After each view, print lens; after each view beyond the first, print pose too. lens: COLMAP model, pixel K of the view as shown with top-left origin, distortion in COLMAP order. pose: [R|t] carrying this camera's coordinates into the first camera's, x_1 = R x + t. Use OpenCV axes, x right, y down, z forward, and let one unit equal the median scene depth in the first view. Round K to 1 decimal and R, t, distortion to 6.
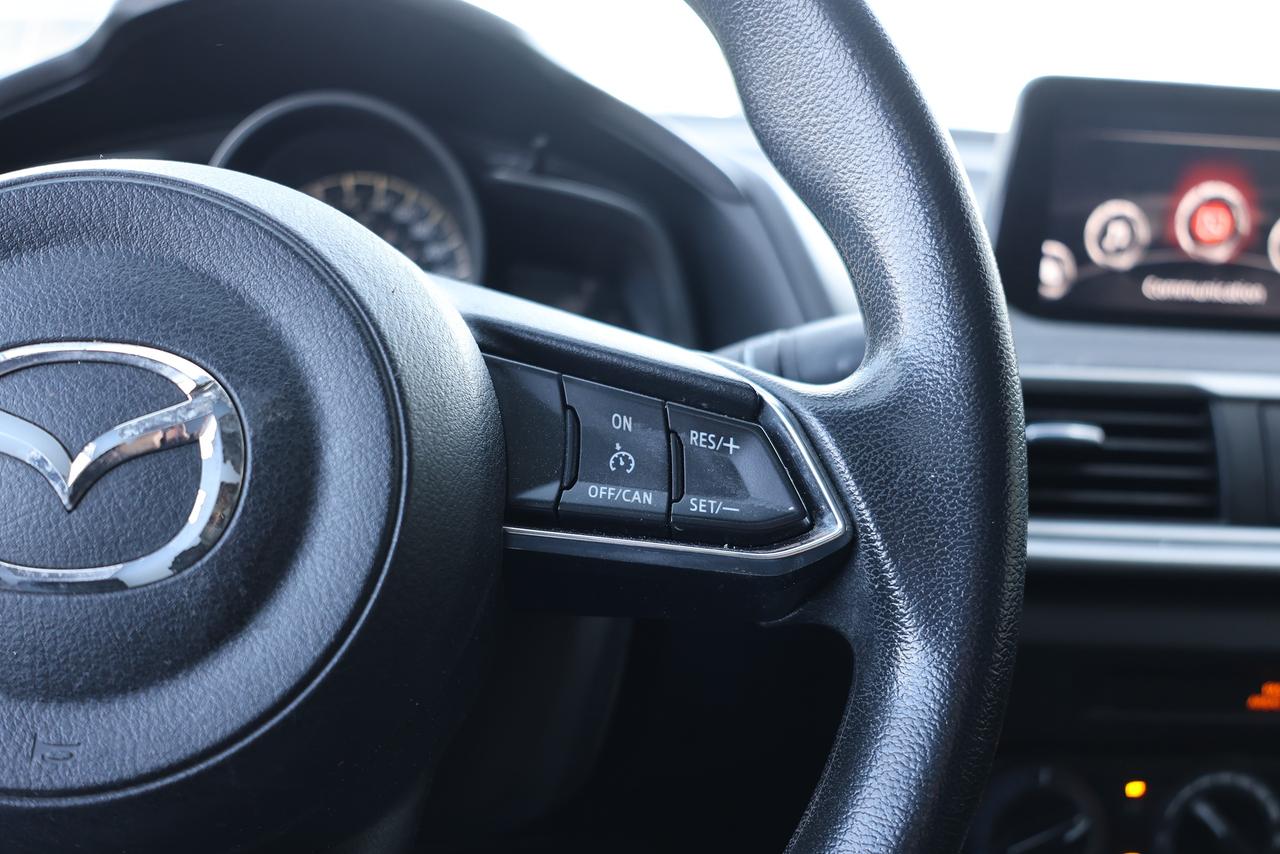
lens RADIAL K [[1187.4, 0, 640.0], [0, 1187.4, 427.0], [0, 0, 1]] dist [0.091966, -0.170256]
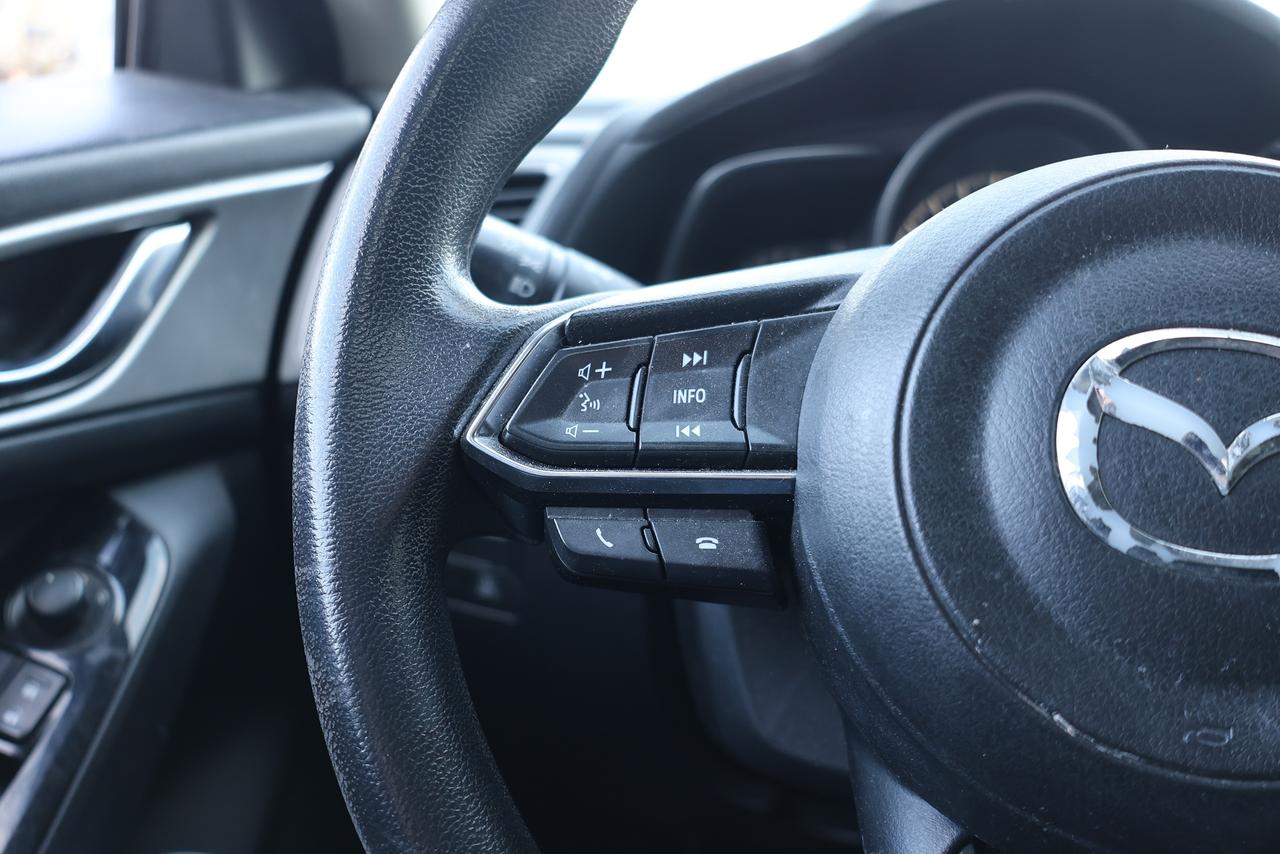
lens RADIAL K [[1146.3, 0, 638.7], [0, 1146.3, 417.1], [0, 0, 1]] dist [0.010024, 0.003361]
pose [[0.961600, 0.093527, -0.258027, -0.592779], [-0.093348, 0.995549, 0.012973, 0.031006], [0.258092, 0.011611, 0.966051, -0.052175]]
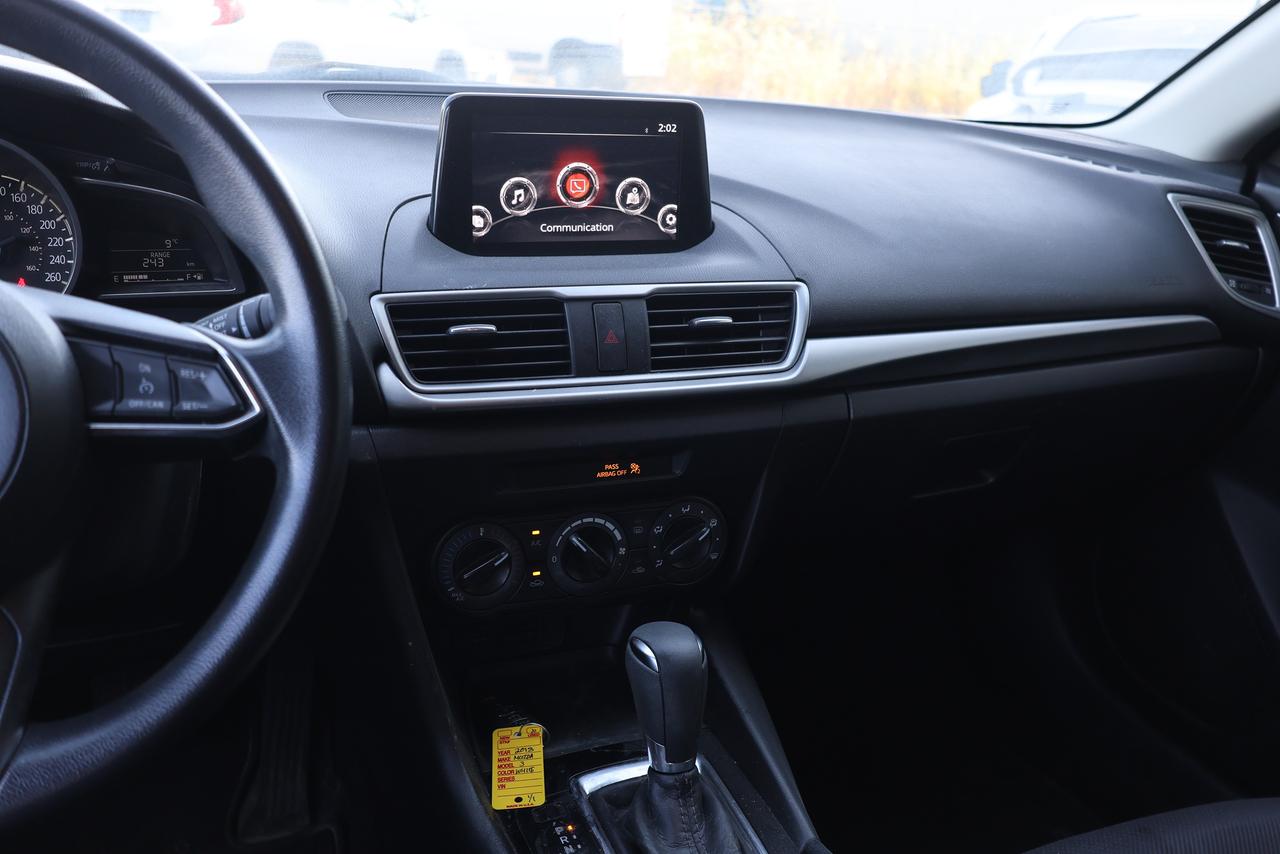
lens RADIAL K [[1146.3, 0, 638.7], [0, 1146.3, 417.1], [0, 0, 1]] dist [0.010024, 0.003361]
pose [[0.962841, -0.092371, 0.253780, 0.295713], [0.060142, 0.989430, 0.131955, -0.130910], [-0.263286, -0.111789, 0.958219, -1.124662]]
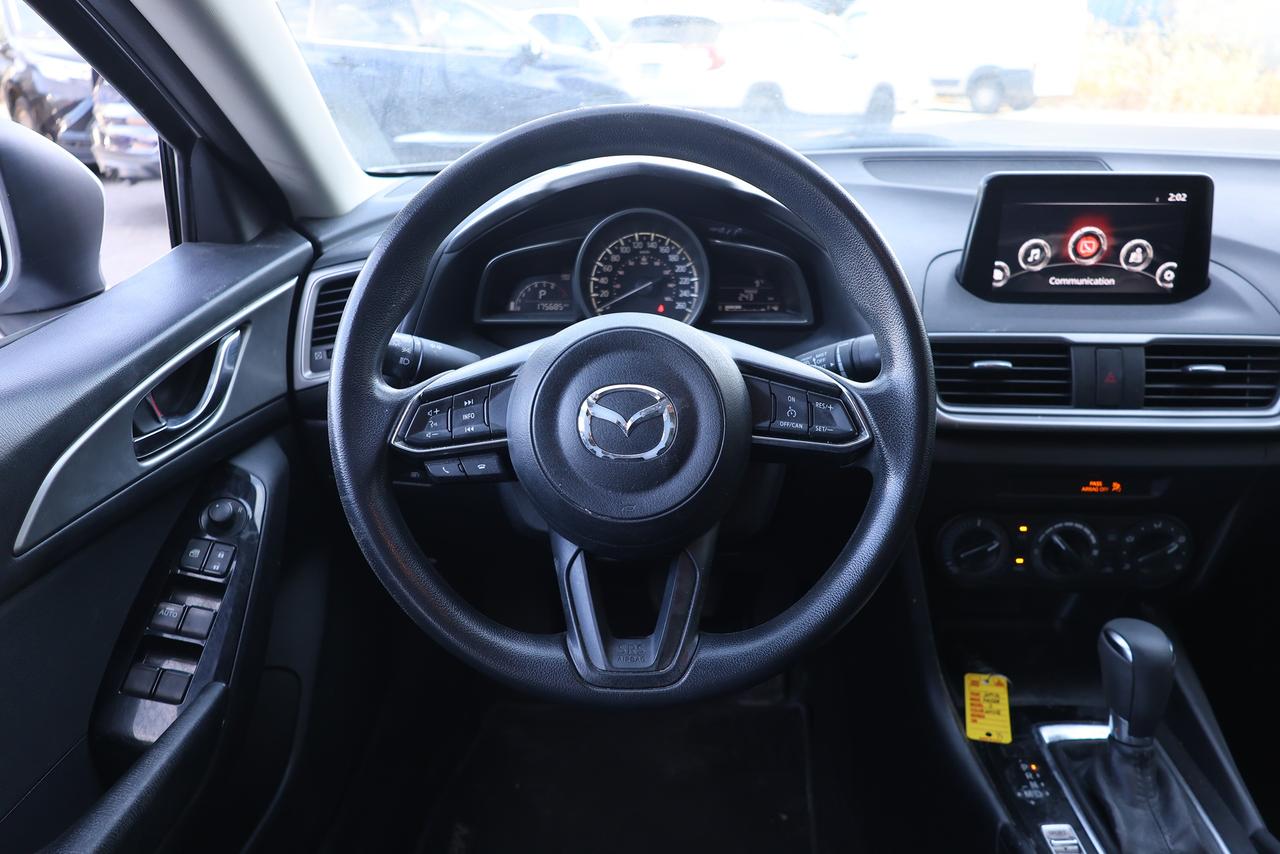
lens RADIAL K [[900.7, 0, 628.4], [0, 900.7, 425.1], [0, 0, 1]] dist [-0.010574, 0.007061]
pose [[0.988927, -0.003234, -0.148370, -0.083676], [0.028434, 0.985369, 0.168046, -0.323101], [0.145656, -0.170404, 0.974550, -1.203257]]
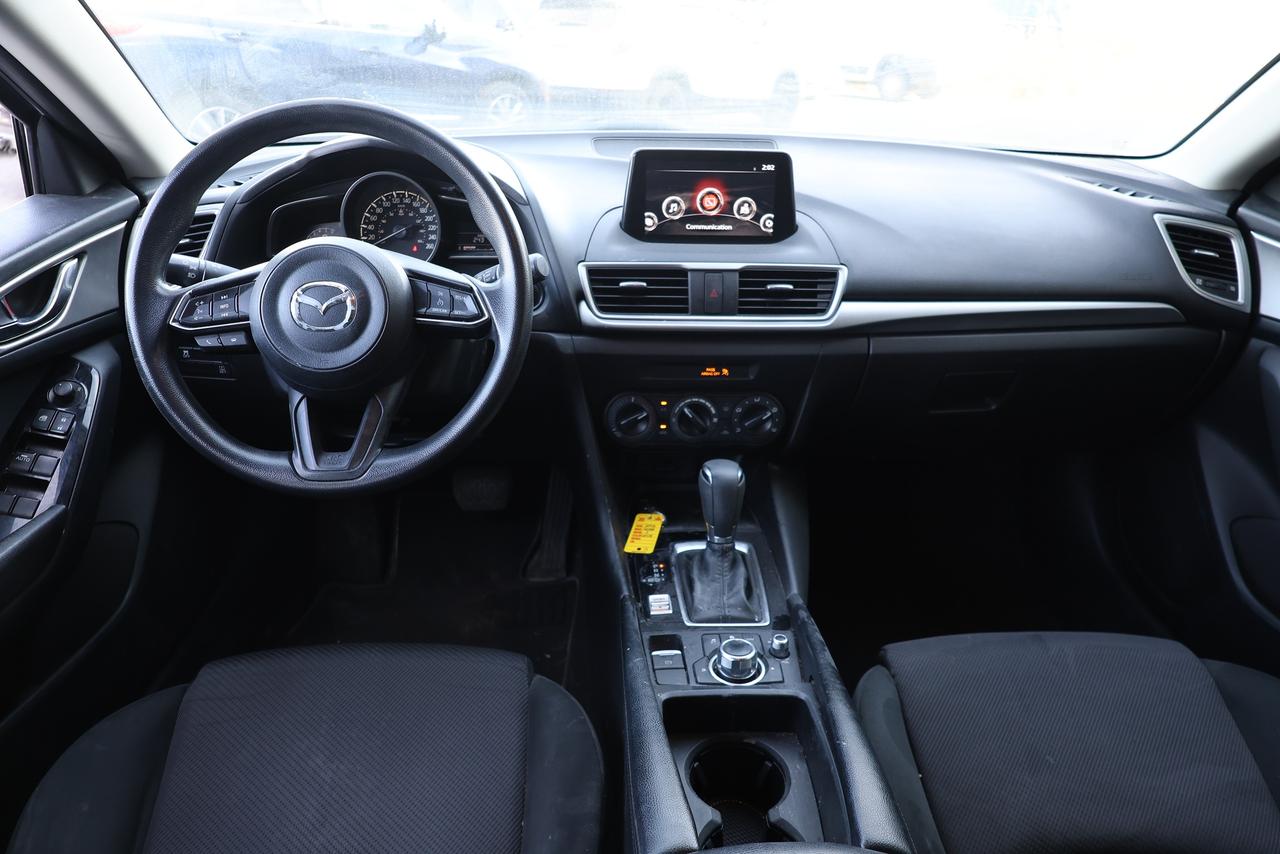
lens RADIAL K [[890.6, 0, 624.3], [0, 890.6, 422.2], [0, 0, 1]] dist [-0.017640, -0.001008]
pose [[0.997758, -0.011247, -0.065978, 0.883106], [0.023630, 0.981494, 0.190030, -0.146908], [0.062620, -0.191163, 0.979559, -2.282561]]
